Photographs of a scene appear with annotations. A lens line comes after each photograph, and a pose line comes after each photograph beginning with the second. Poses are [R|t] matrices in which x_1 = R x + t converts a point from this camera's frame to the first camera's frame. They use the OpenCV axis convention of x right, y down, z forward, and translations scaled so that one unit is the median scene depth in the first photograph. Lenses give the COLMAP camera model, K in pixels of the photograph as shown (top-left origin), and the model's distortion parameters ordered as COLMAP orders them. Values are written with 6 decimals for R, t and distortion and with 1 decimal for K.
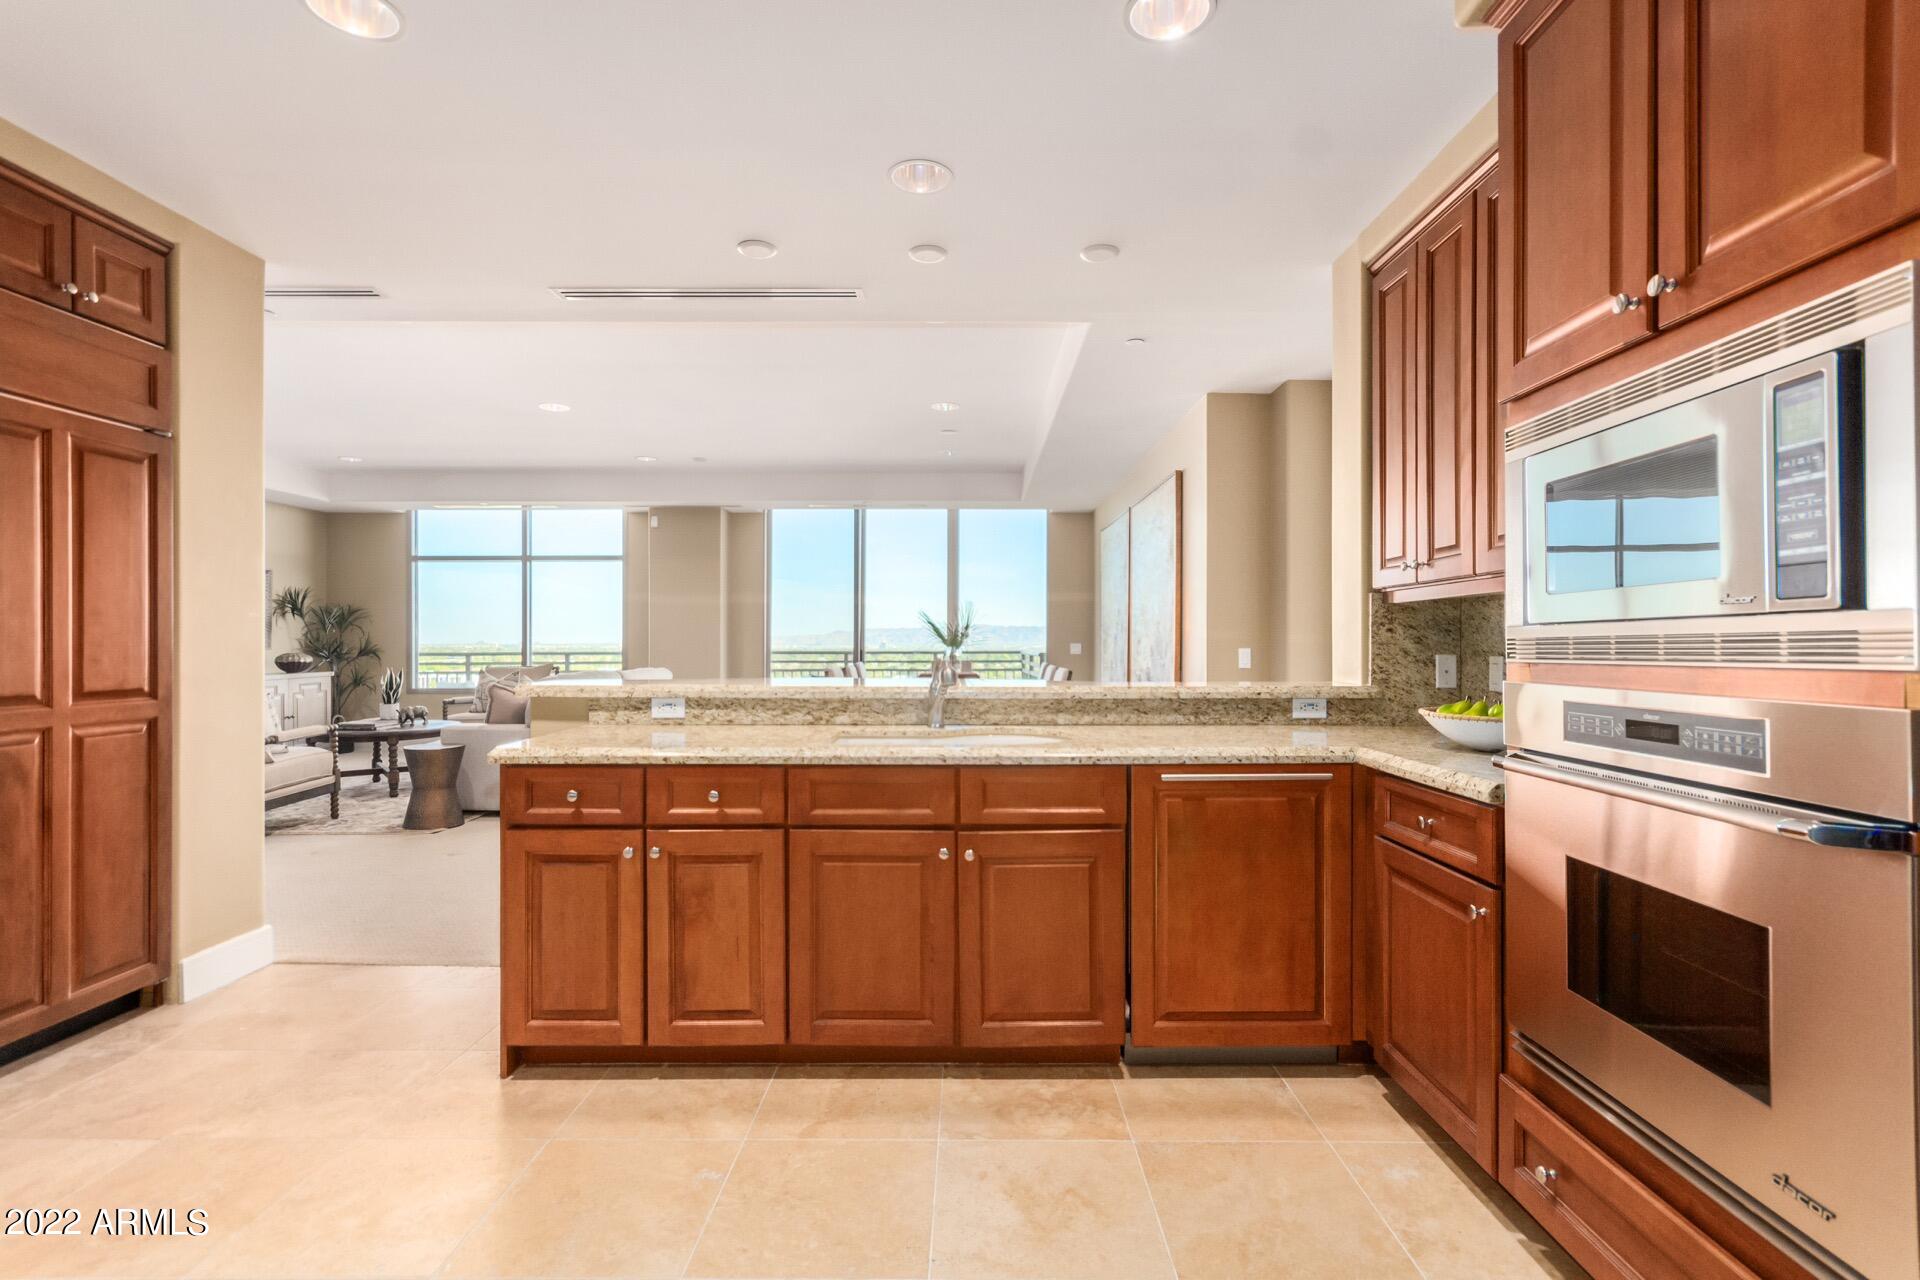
lens RADIAL K [[889.9, 0, 969.2], [0, 889.9, 642.4], [0, 0, 1]] dist [0.004670, 0.000745]
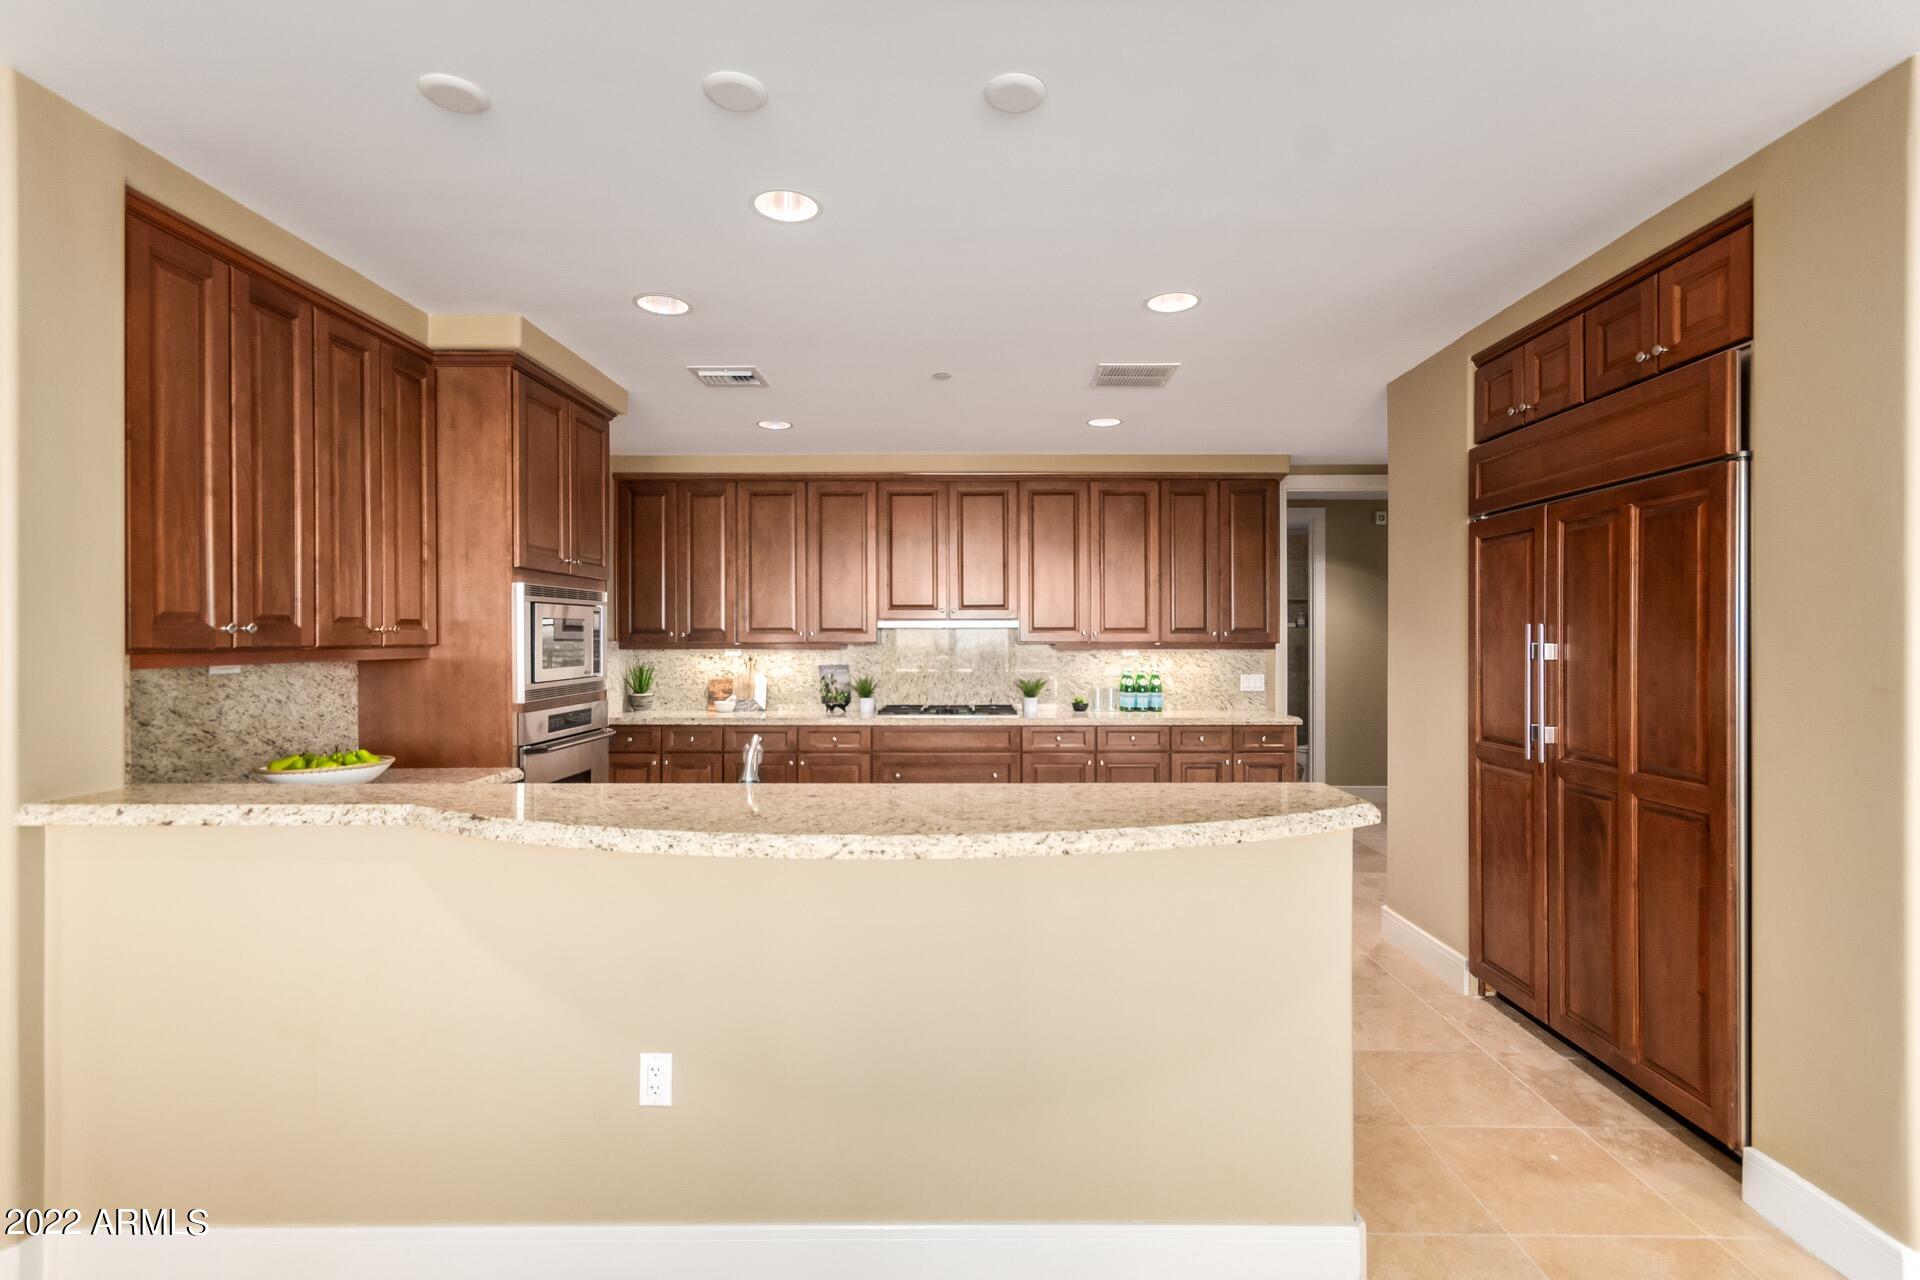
lens RADIAL K [[886.9, 0, 967.9], [0, 886.9, 640.4], [0, 0, 1]] dist [0.008100, -0.000975]
pose [[-0.999960, -0.000507, 0.008951, -0.230114], [-0.000495, 0.999999, 0.001314, -0.070548], [-0.008952, 0.001309, -0.999959, 1.760647]]
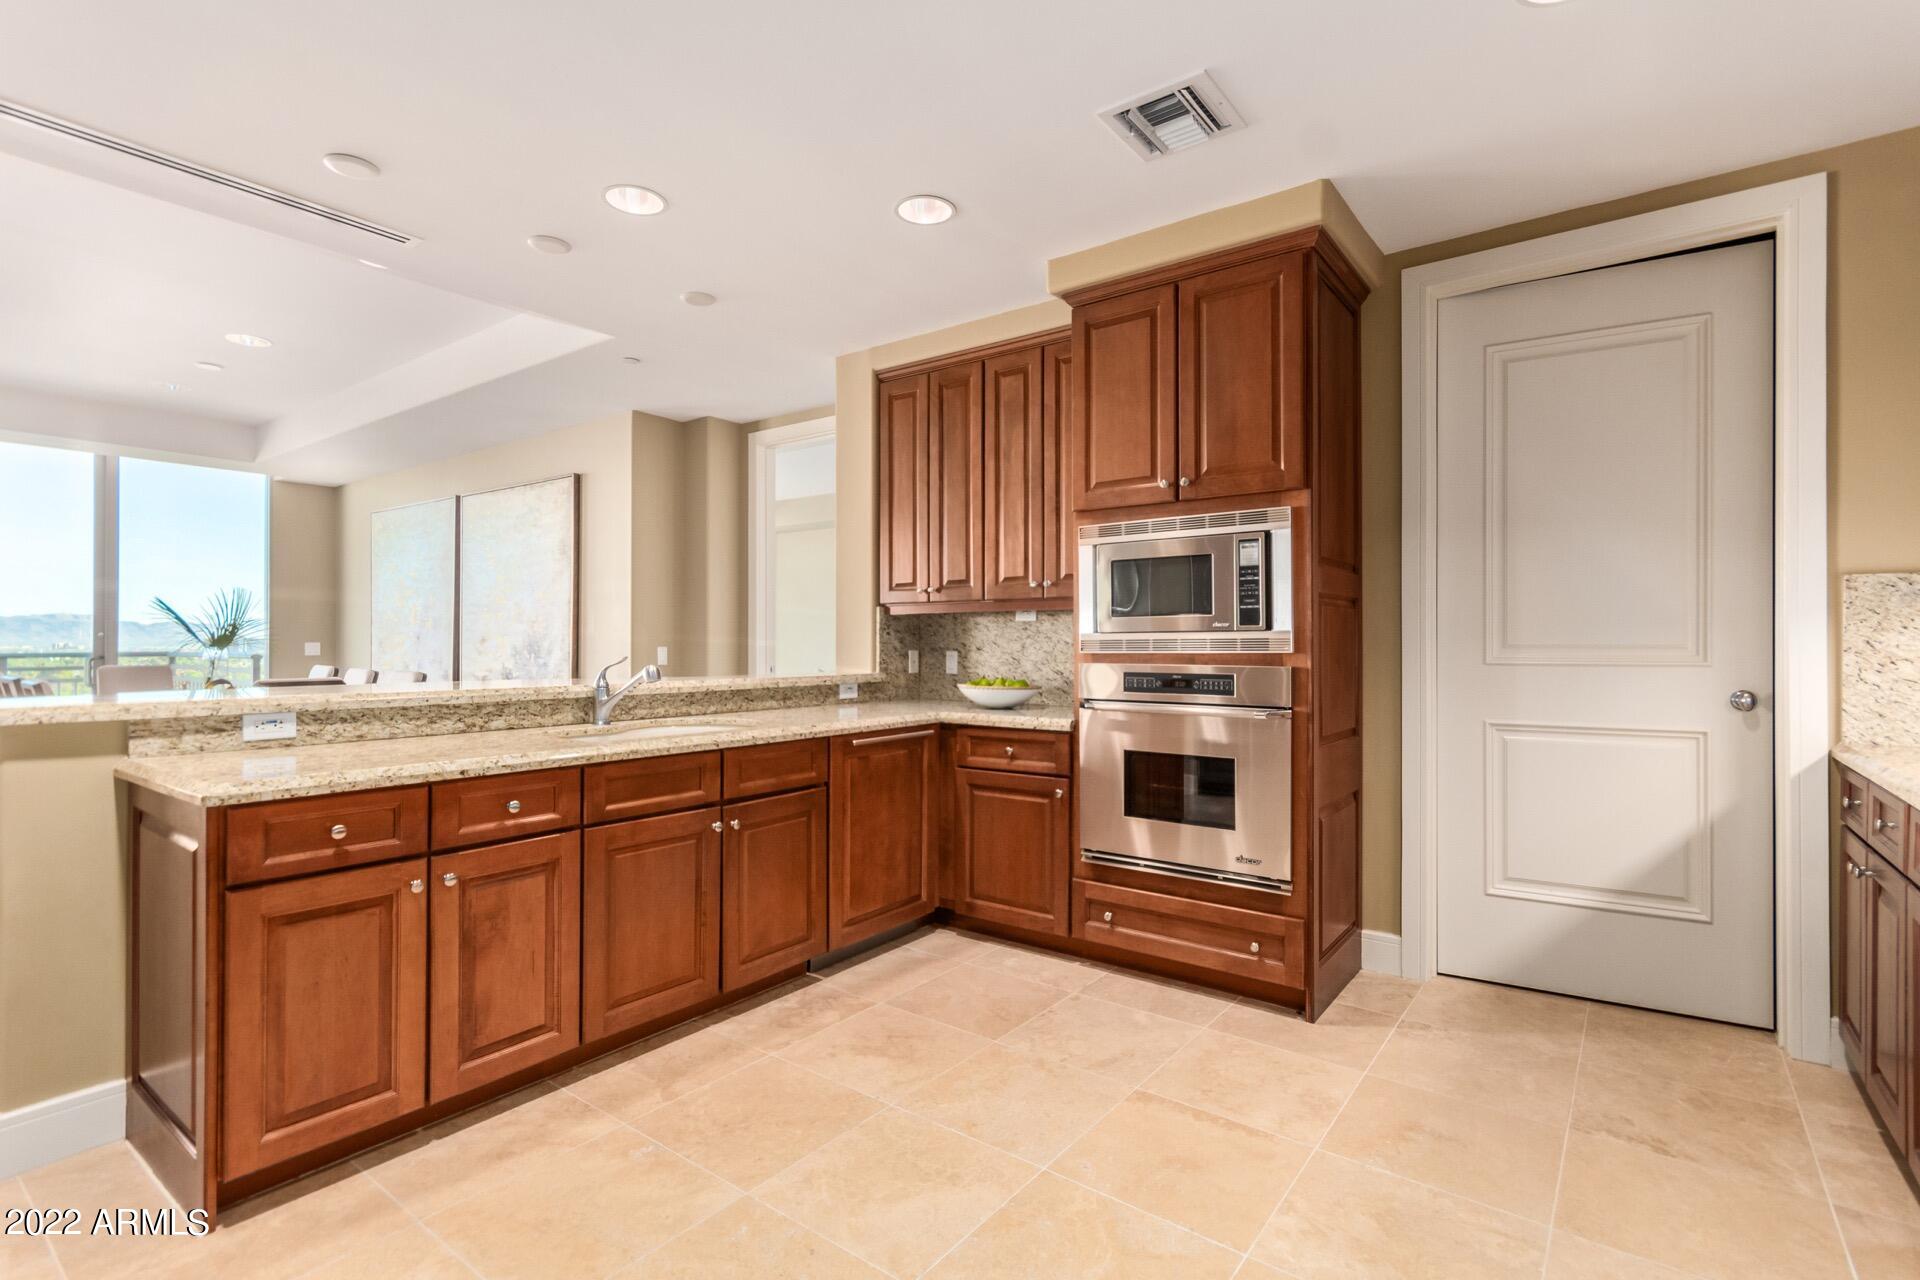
lens RADIAL K [[899.4, 0, 966.9], [0, 899.4, 642.5], [0, 0, 1]] dist [0.006988, 0.000120]
pose [[0.598799, 0.000065, 0.800899, -0.620007], [-0.001057, 0.999999, 0.000709, -0.000664], [-0.800899, -0.001271, 0.598799, 0.042433]]
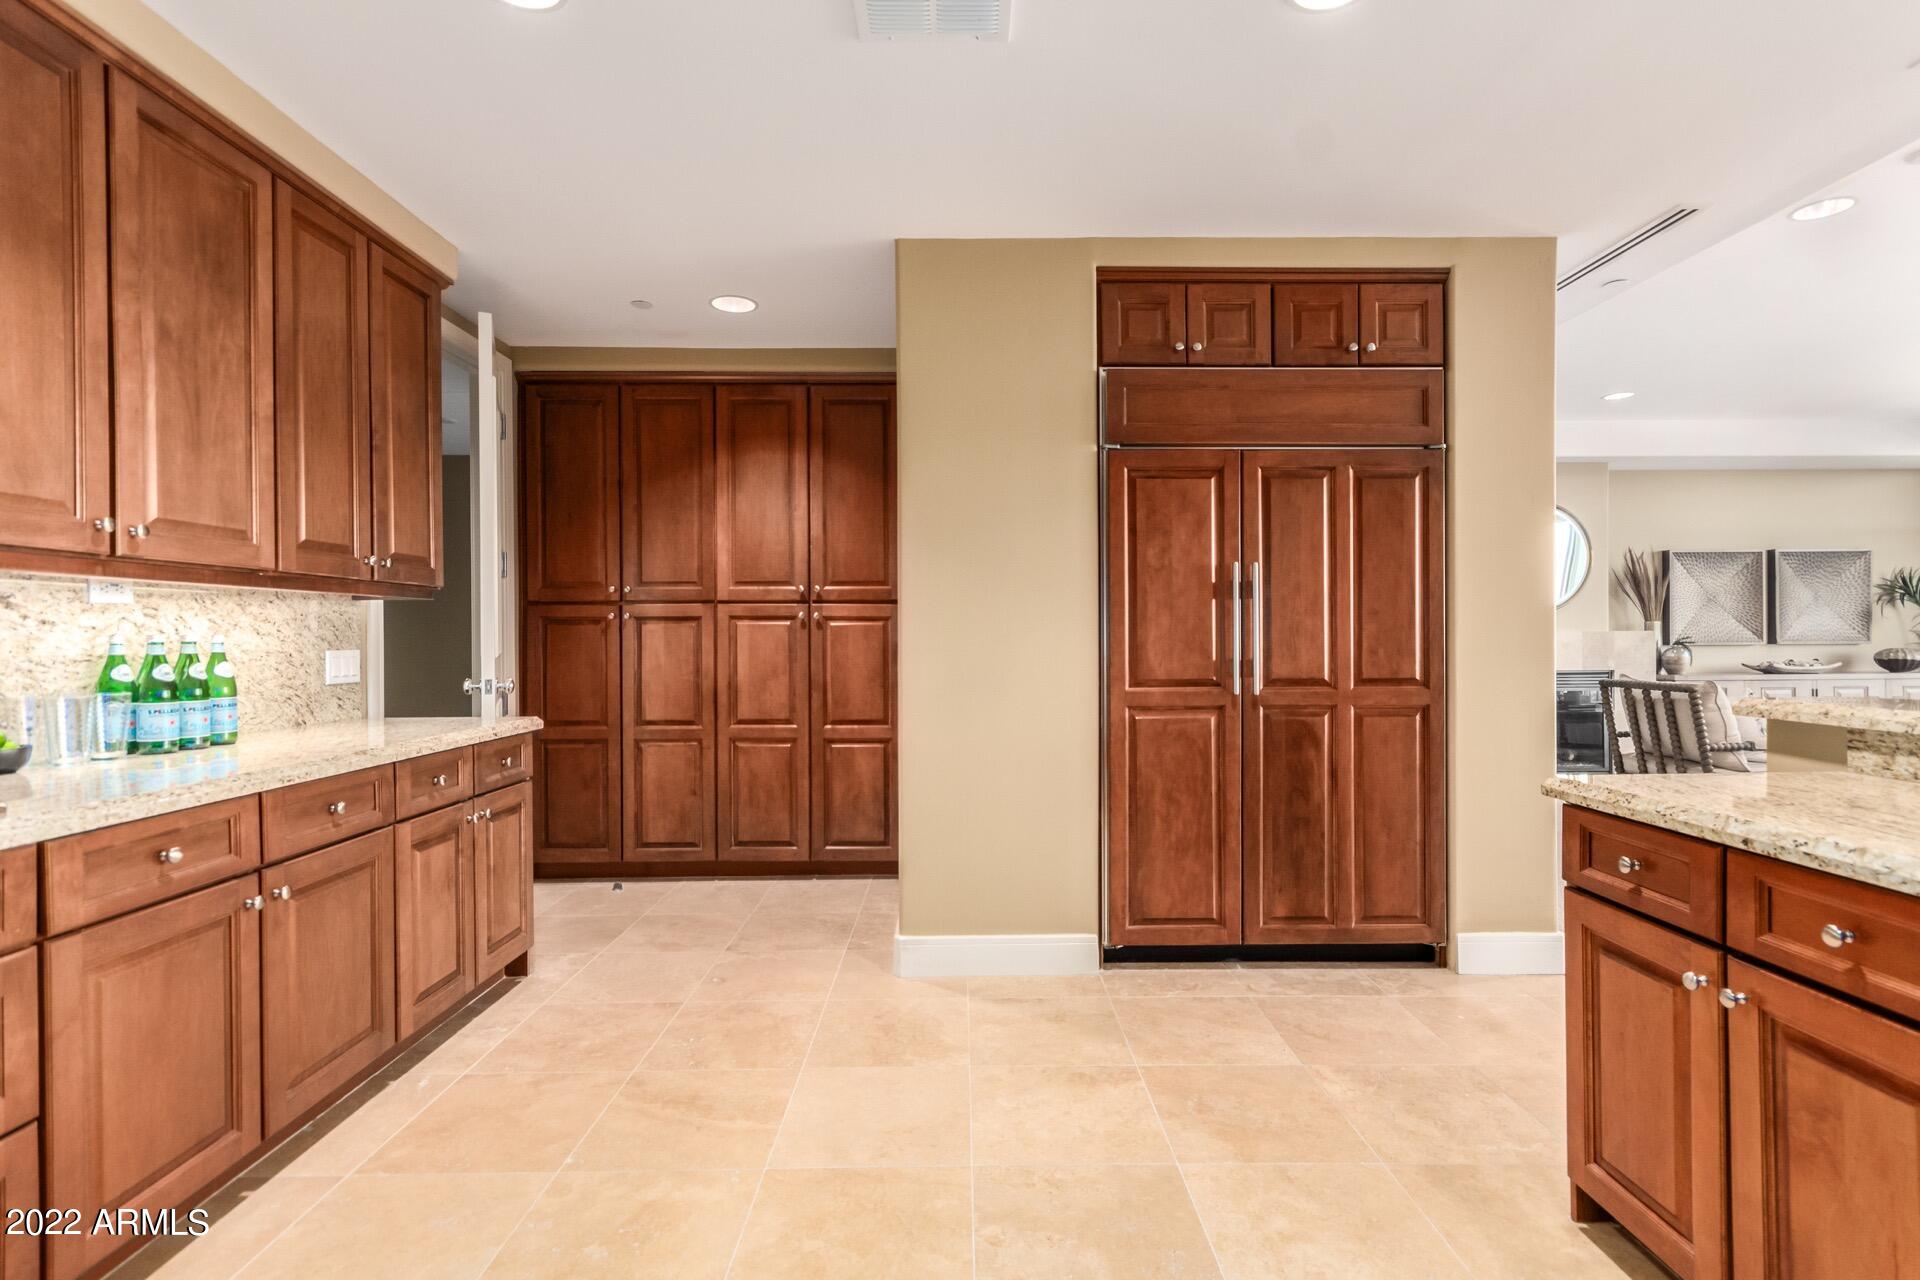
lens RADIAL K [[893.6, 0, 969.1], [0, 893.6, 640.6], [0, 0, 1]] dist [0.005362, 0.000355]
pose [[0.013691, 0.003883, -0.999899, 0.184420], [0.003103, 0.999987, 0.003925, -0.001538], [0.999901, -0.003157, 0.013679, 0.401717]]
